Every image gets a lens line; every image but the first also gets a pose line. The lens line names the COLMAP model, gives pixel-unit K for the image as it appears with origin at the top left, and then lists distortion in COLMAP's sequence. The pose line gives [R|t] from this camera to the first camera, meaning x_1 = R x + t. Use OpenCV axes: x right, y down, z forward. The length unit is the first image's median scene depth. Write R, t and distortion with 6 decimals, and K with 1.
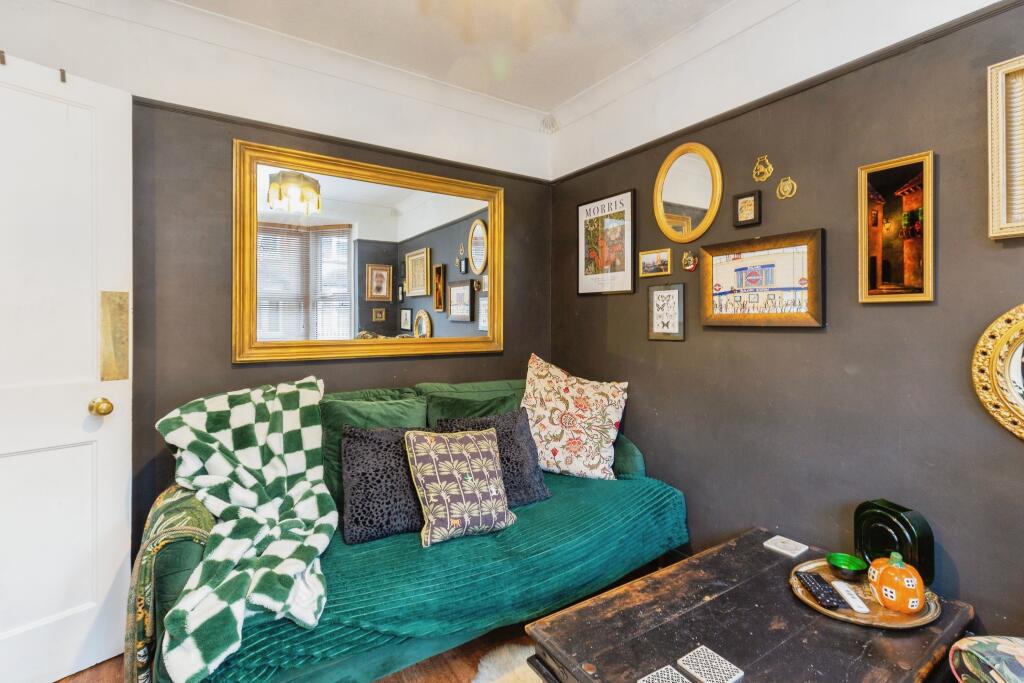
lens RADIAL K [[466.0, 0, 490.9], [0, 466.0, 319.3], [0, 0, 1]] dist [0.002329, -0.000331]
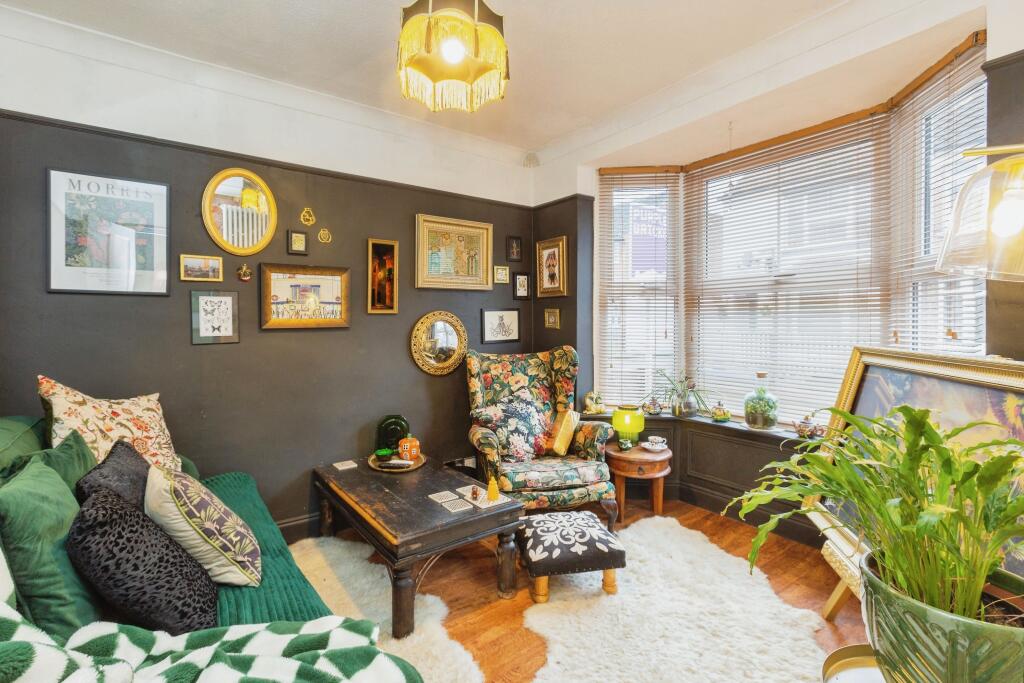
lens RADIAL K [[466.0, 0, 509.1], [0, 466.0, 333.3], [0, 0, 1]] dist [0.002329, -0.000331]
pose [[-0.080139, -0.029429, 0.996349, -0.870889], [0.002771, 0.999554, 0.029746, -0.009014], [-0.996780, 0.005145, -0.080022, 0.499204]]
